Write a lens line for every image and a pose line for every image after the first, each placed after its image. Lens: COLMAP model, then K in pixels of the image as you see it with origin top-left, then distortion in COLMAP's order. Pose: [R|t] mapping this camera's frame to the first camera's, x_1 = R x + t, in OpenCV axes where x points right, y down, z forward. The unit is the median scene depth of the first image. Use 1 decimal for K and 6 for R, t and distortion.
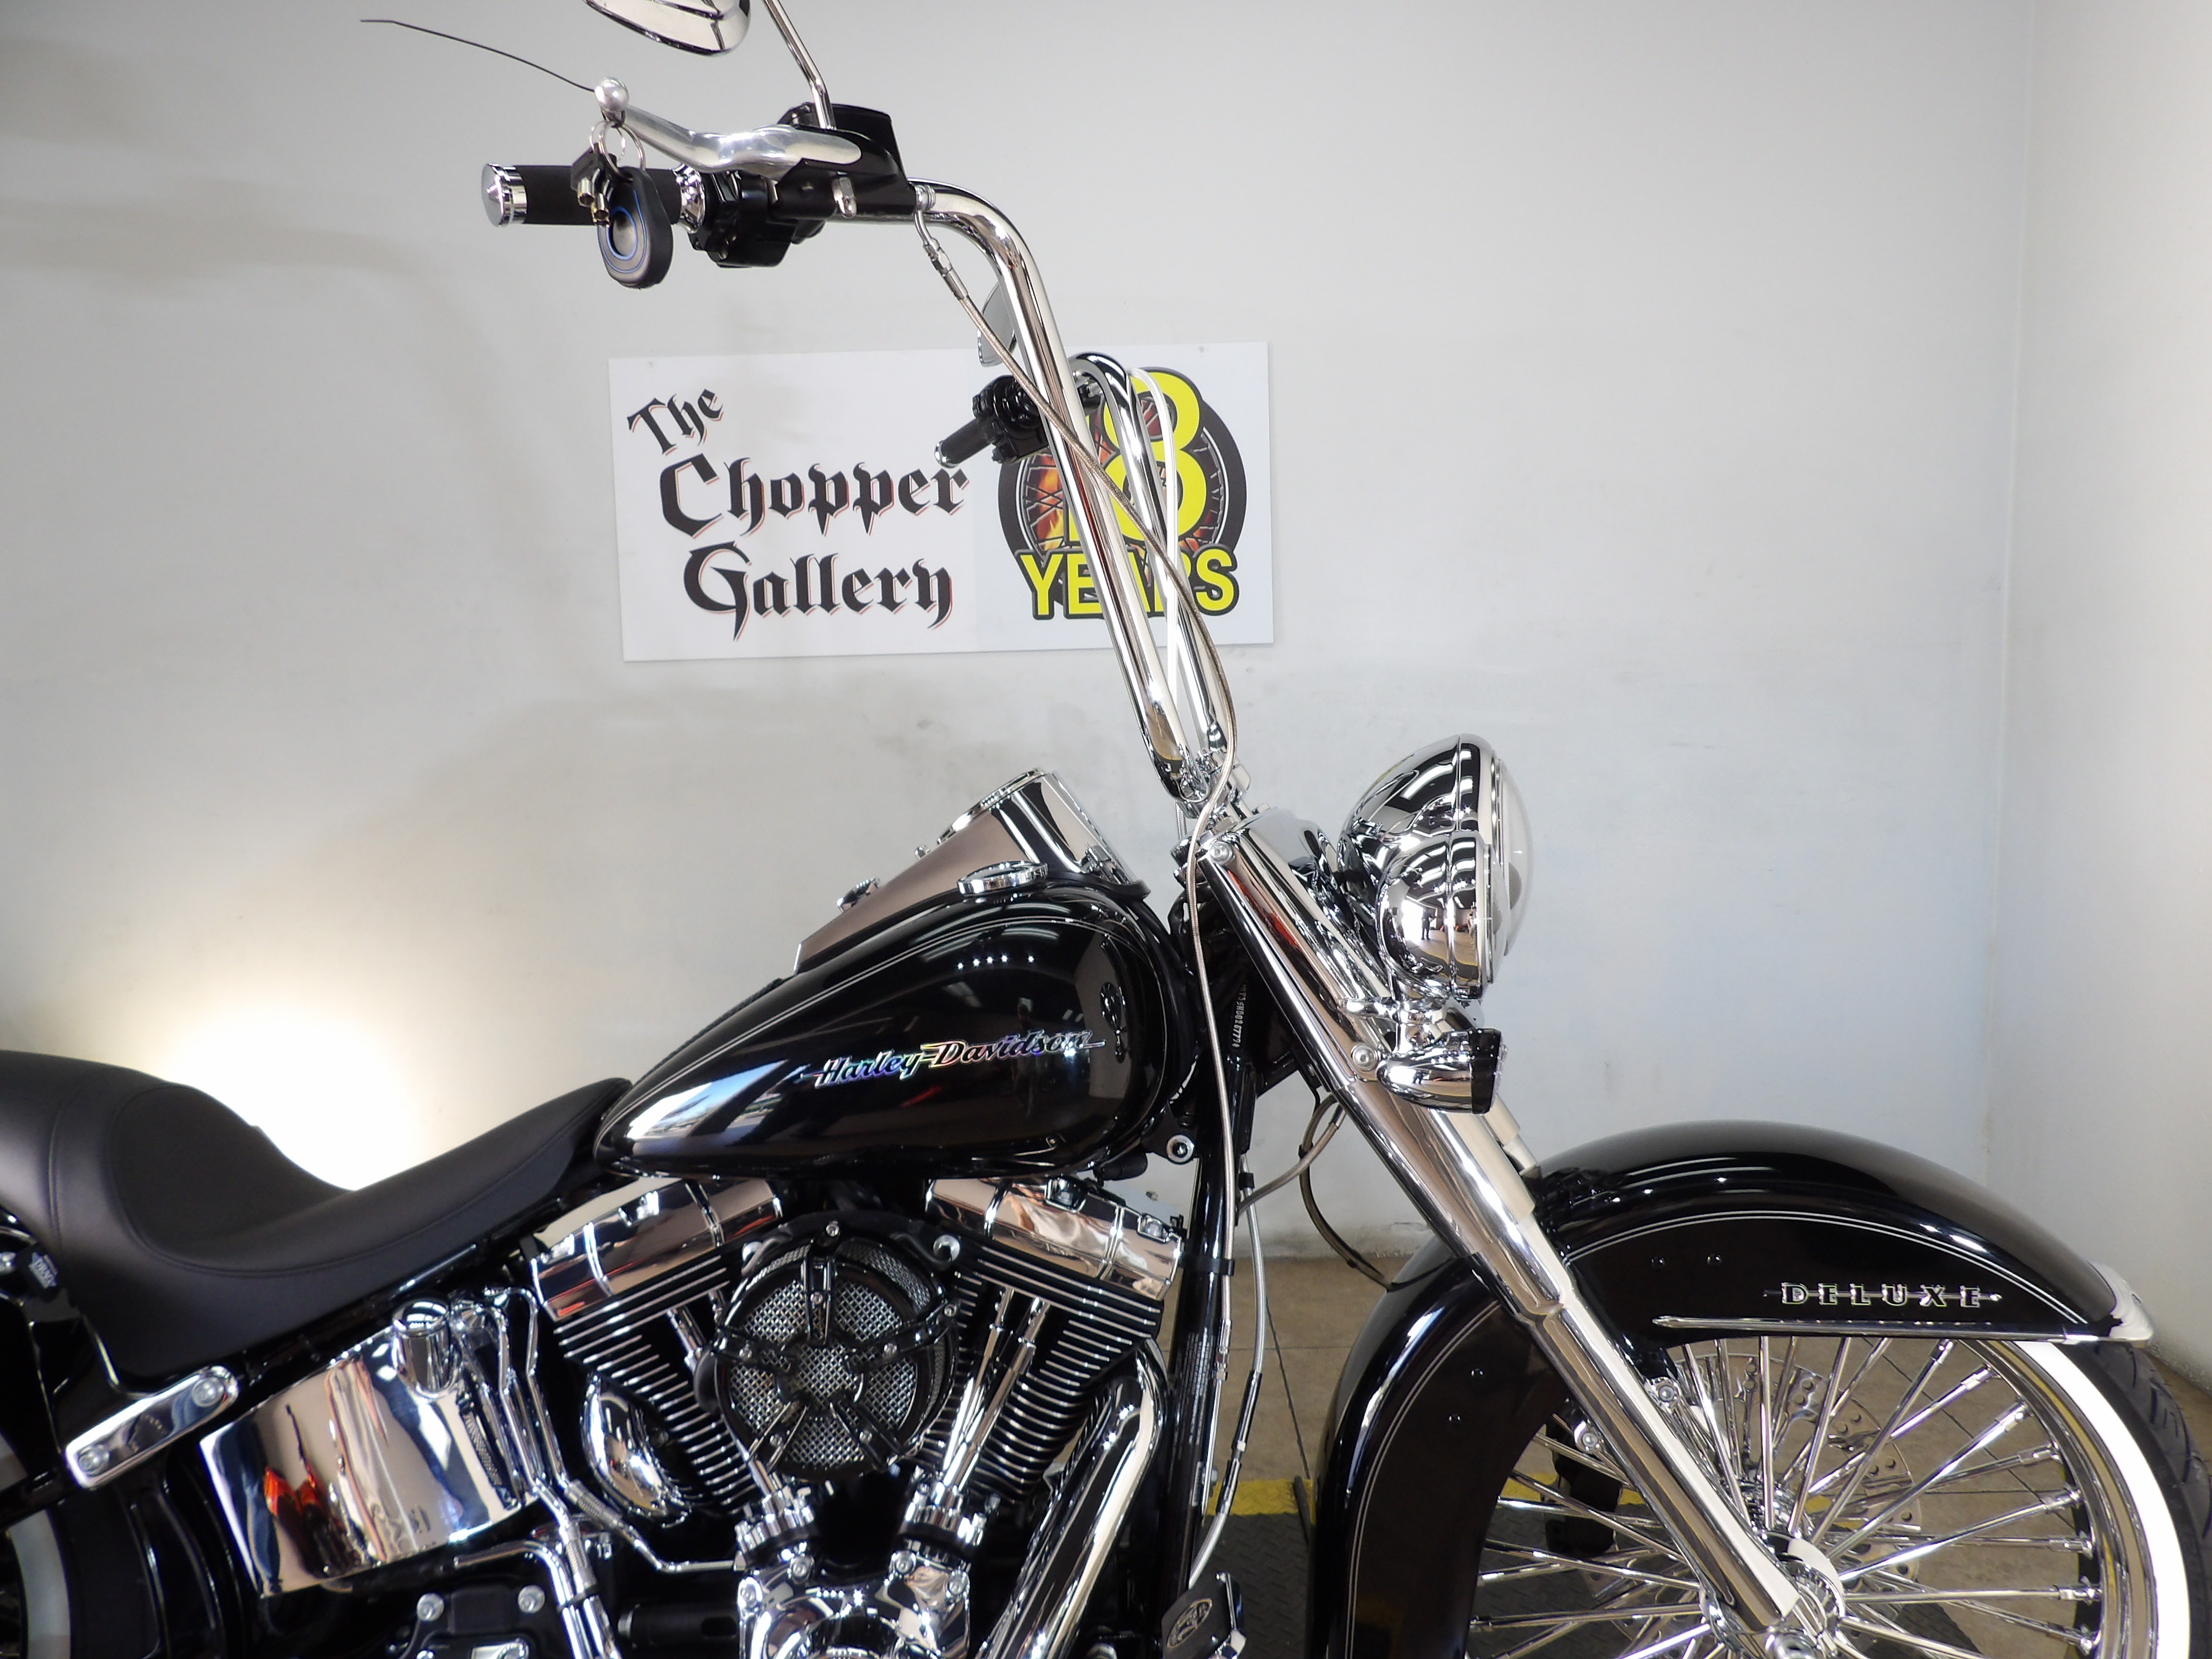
lens RADIAL K [[1588.1, 0, 1129.4], [0, 1588.1, 819.1], [0, 0, 1]] dist [-0.038493, 0.050222]
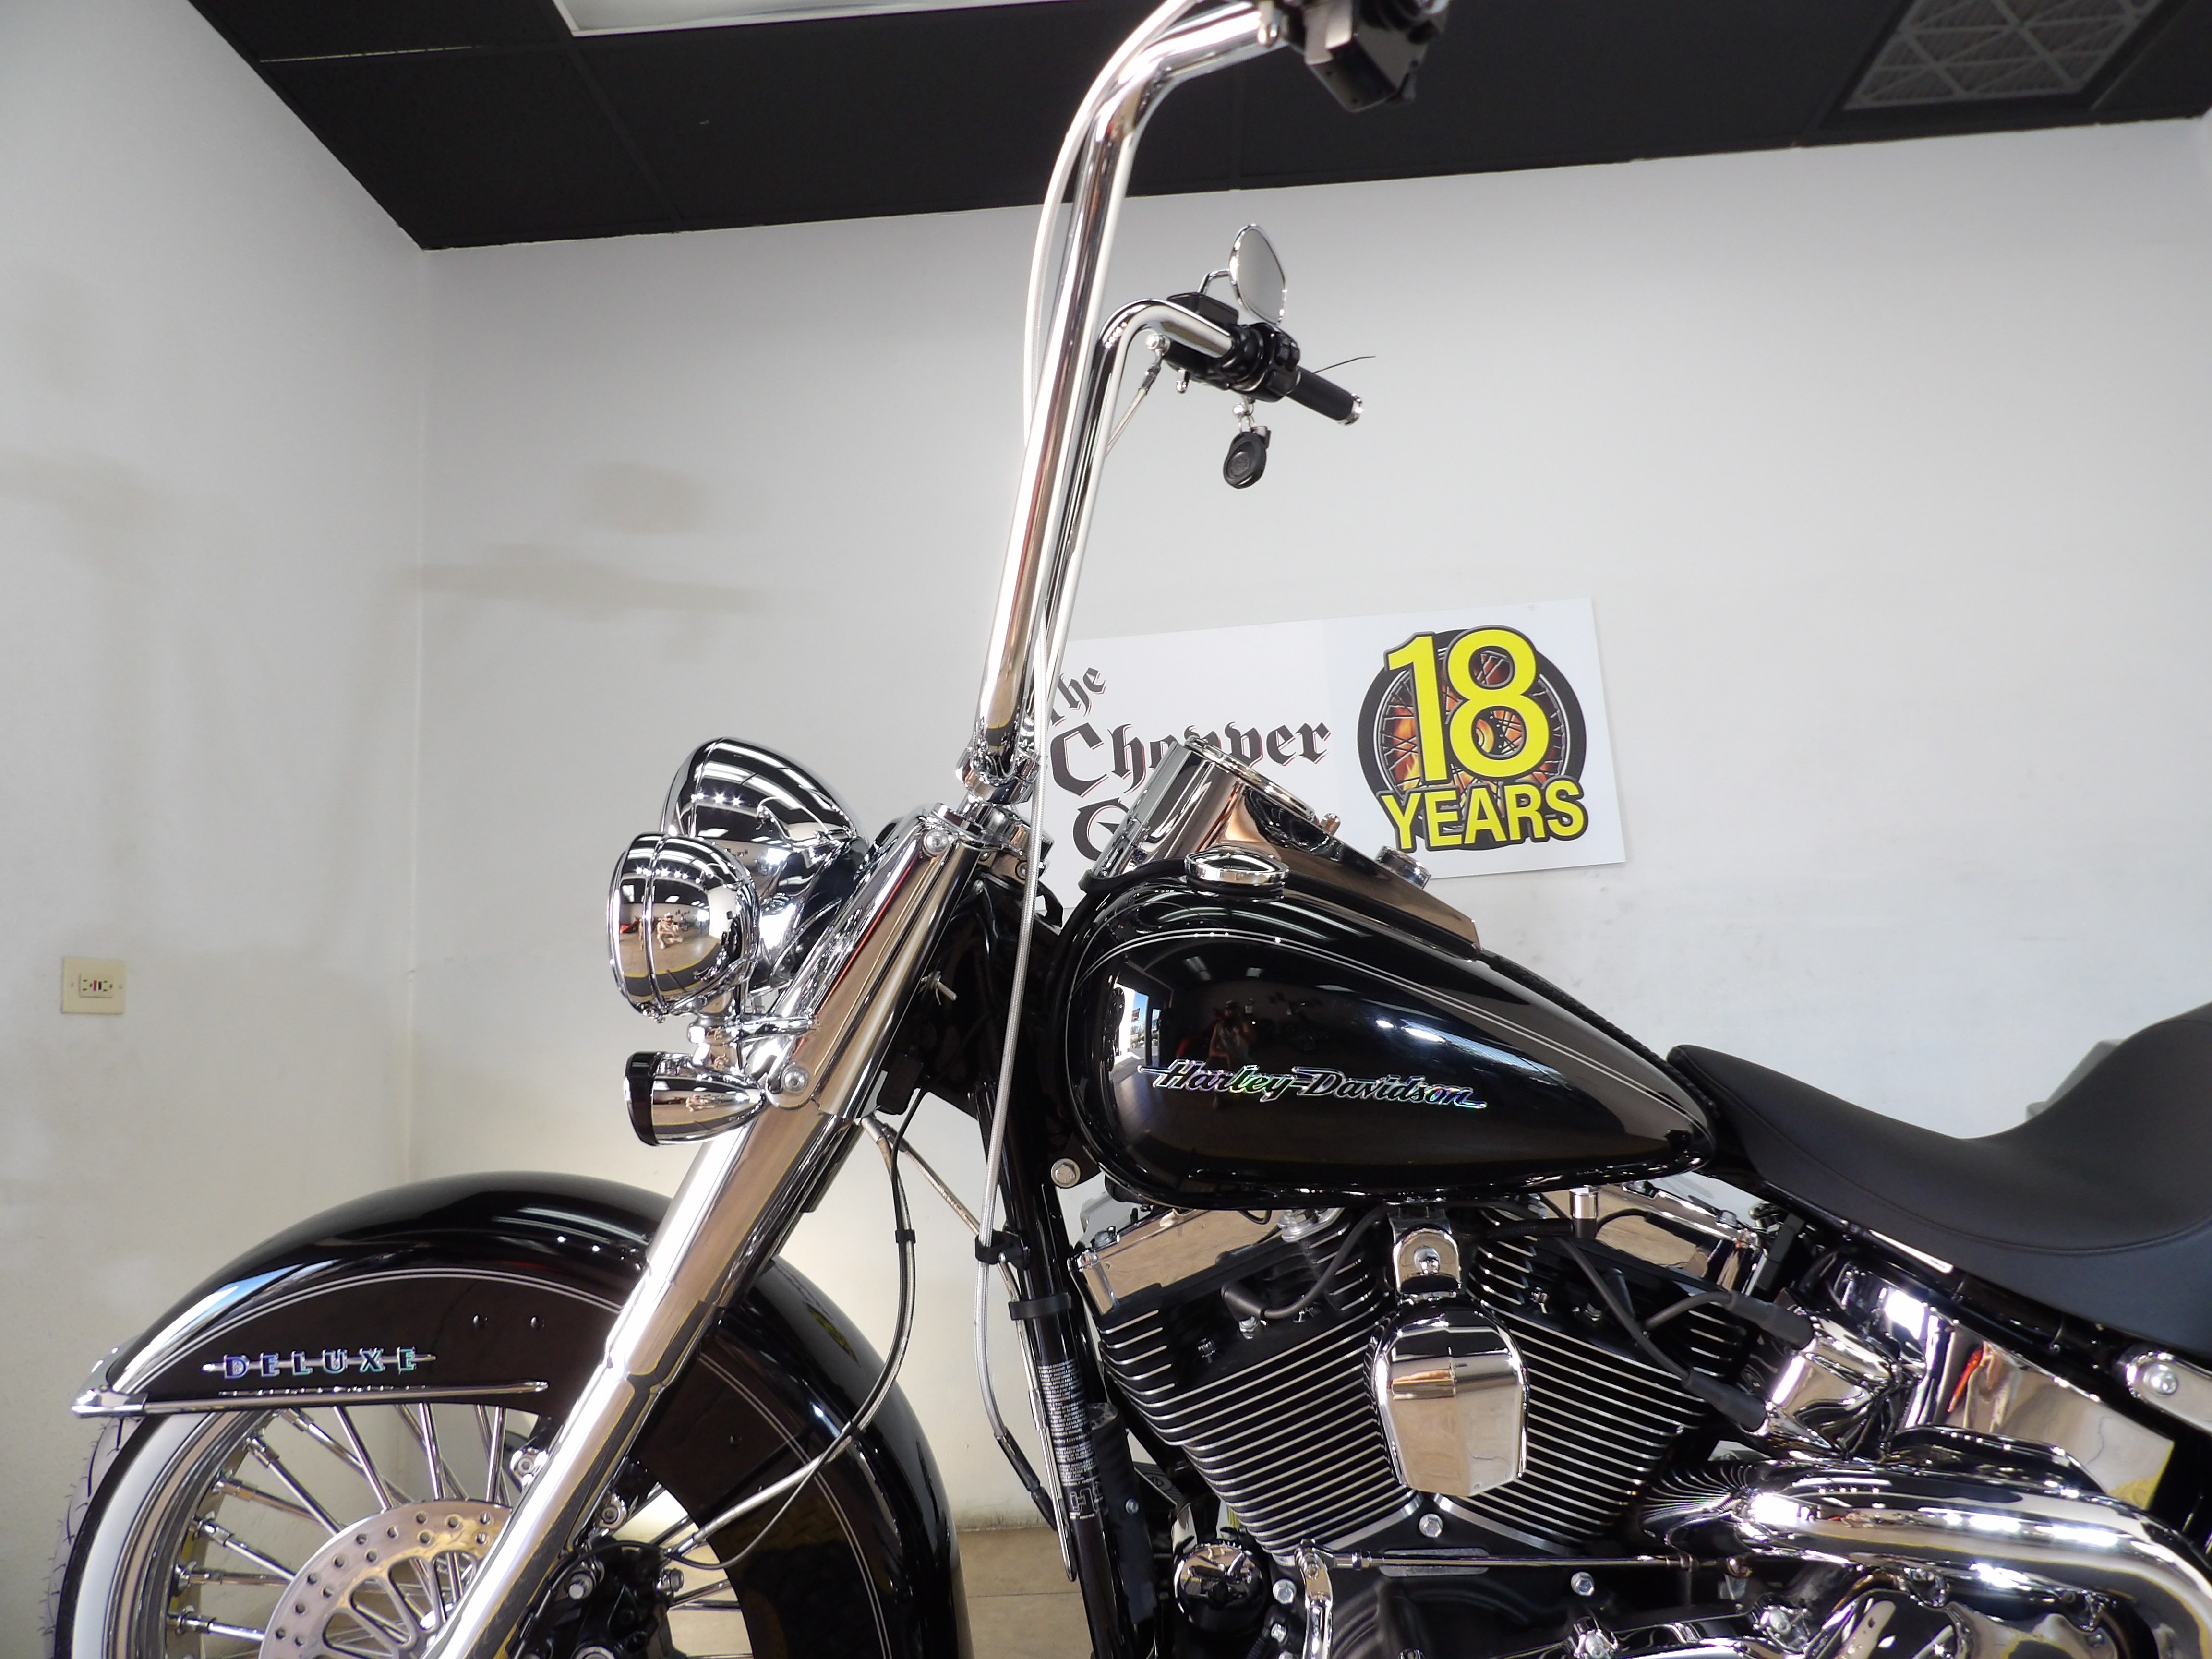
lens RADIAL K [[1588.1, 0, 1117.8], [0, 1588.1, 815.2], [0, 0, 1]] dist [-0.038493, 0.050222]
pose [[0.996701, -0.057346, -0.057439, -0.188651], [0.040187, 0.963516, -0.264617, 0.127756], [0.070519, 0.261435, 0.962642, -0.056649]]
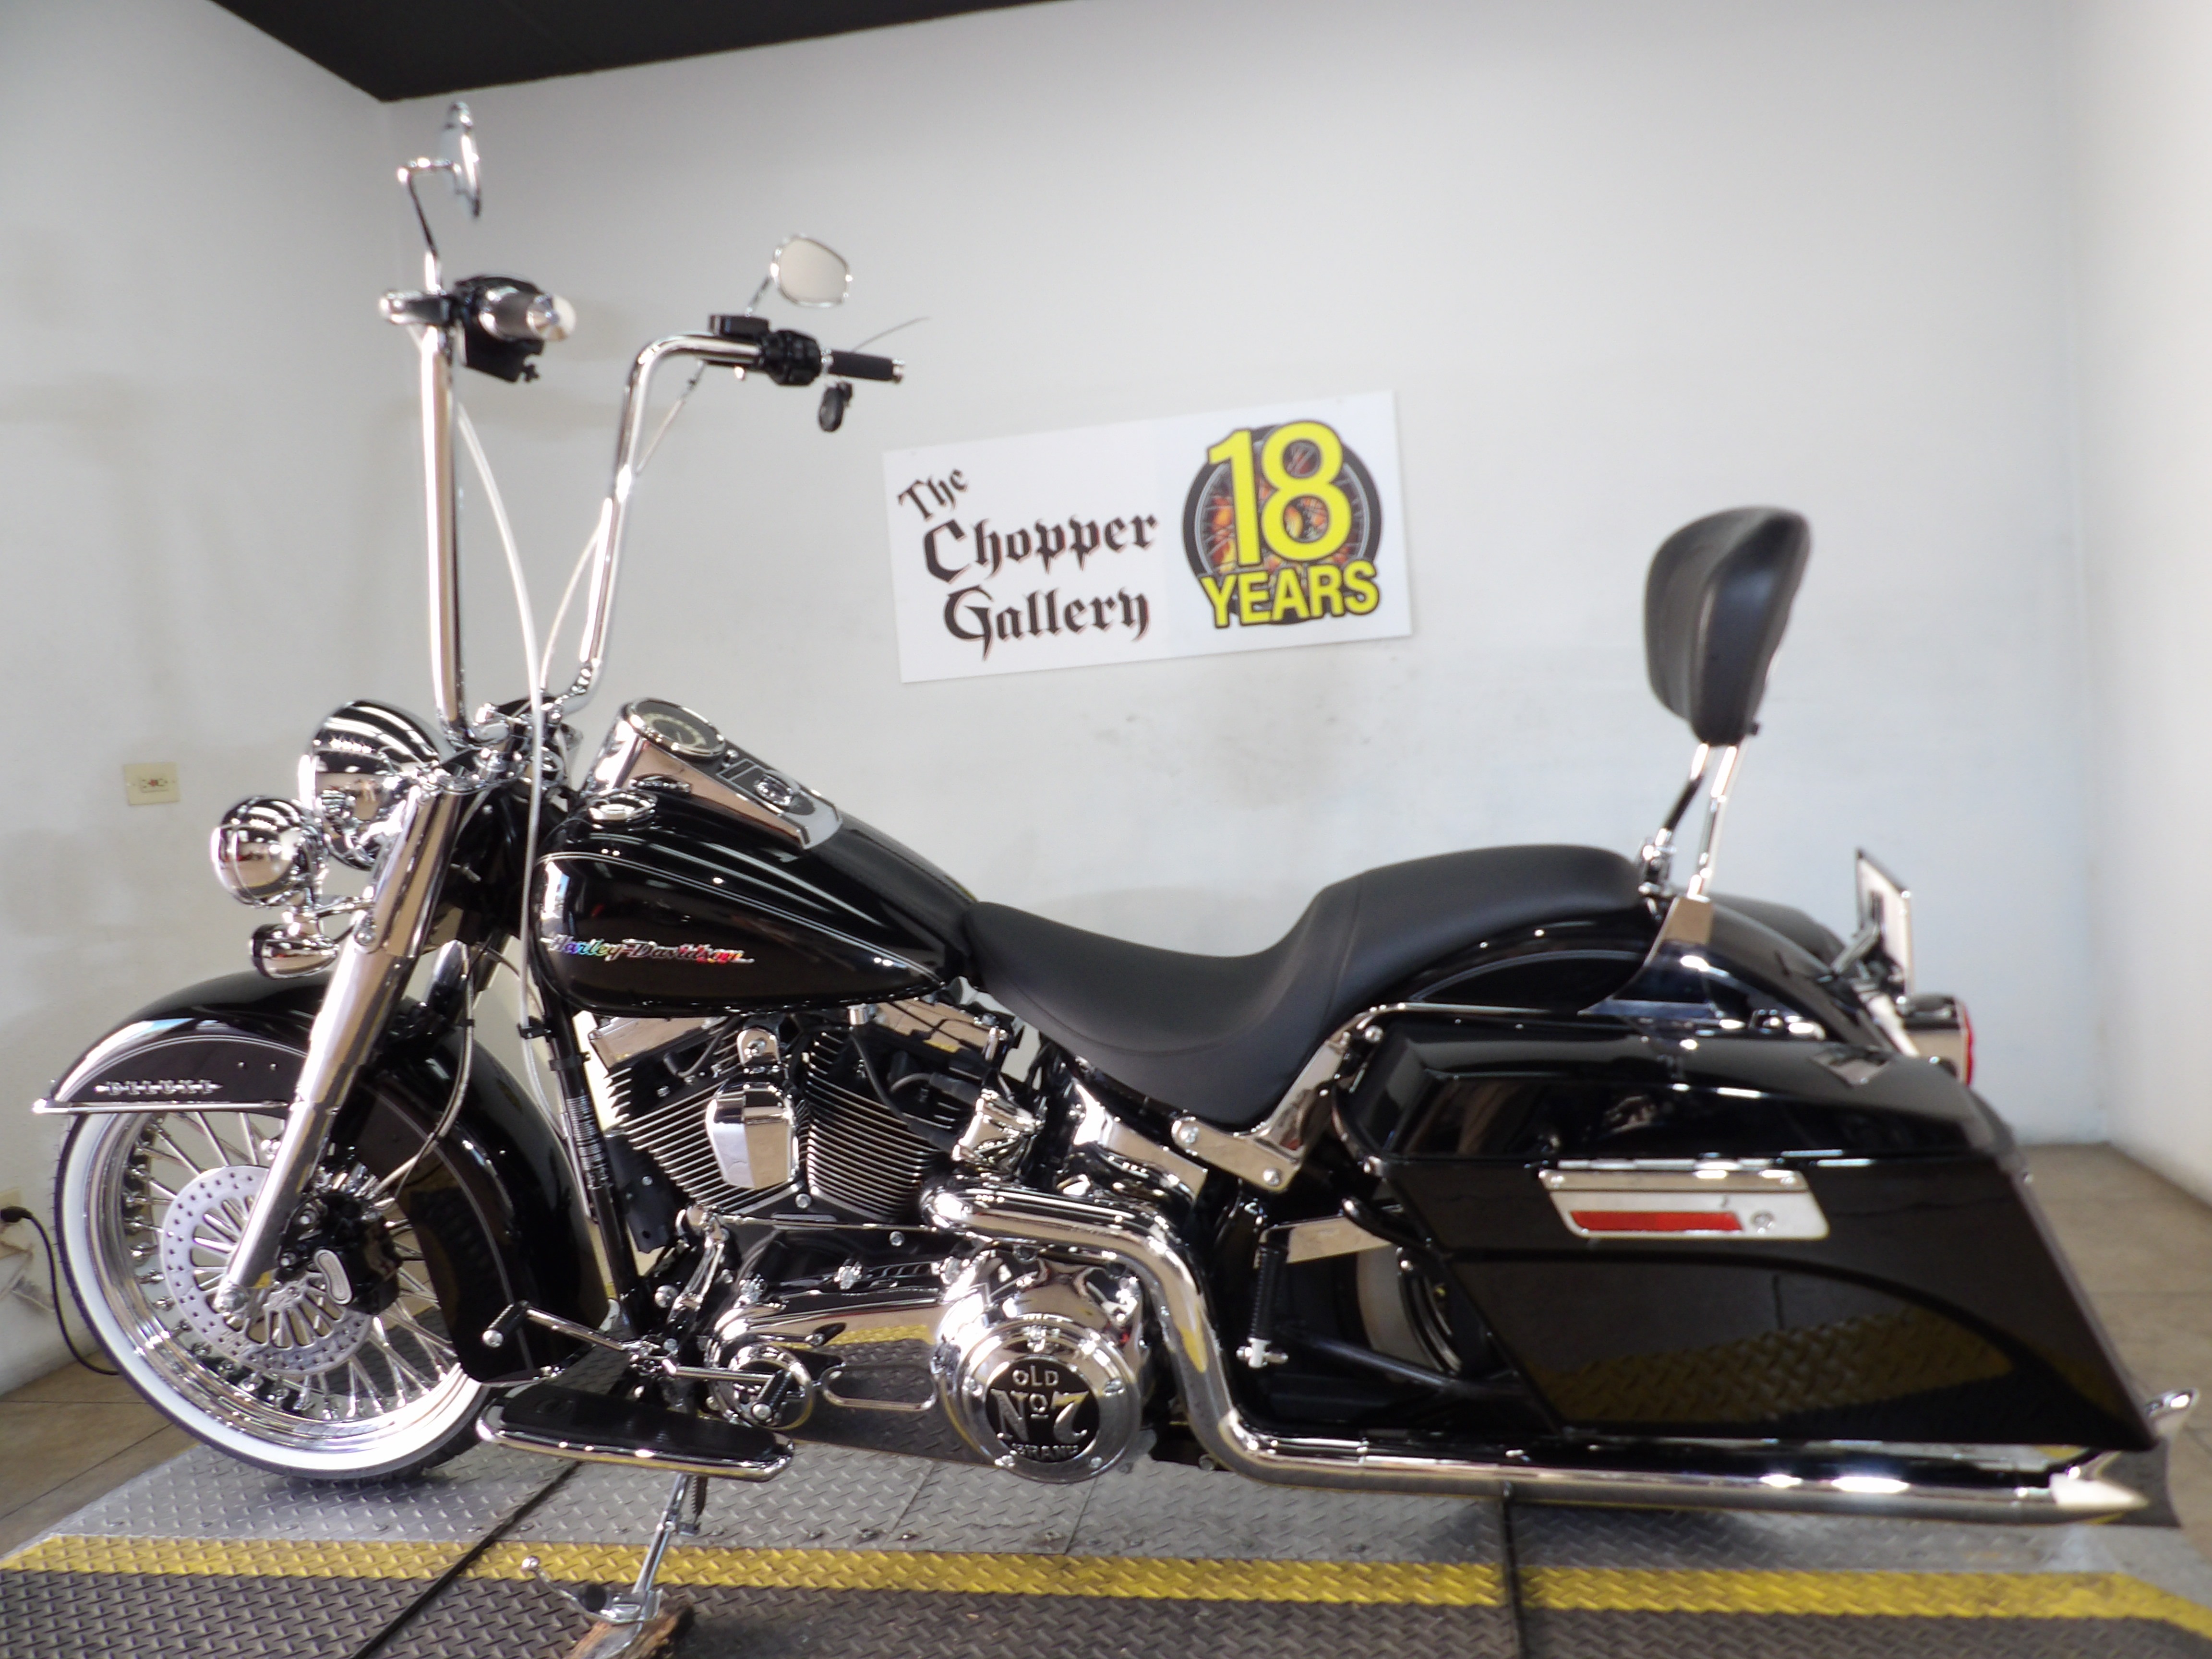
lens RADIAL K [[1588.1, 0, 1126.7], [0, 1588.1, 816.1], [0, 0, 1]] dist [-0.038493, 0.050222]
pose [[0.976888, -0.044542, -0.209062, 0.126564], [0.034915, 0.998163, -0.049514, 0.079673], [0.210883, 0.041070, 0.976648, -0.221576]]
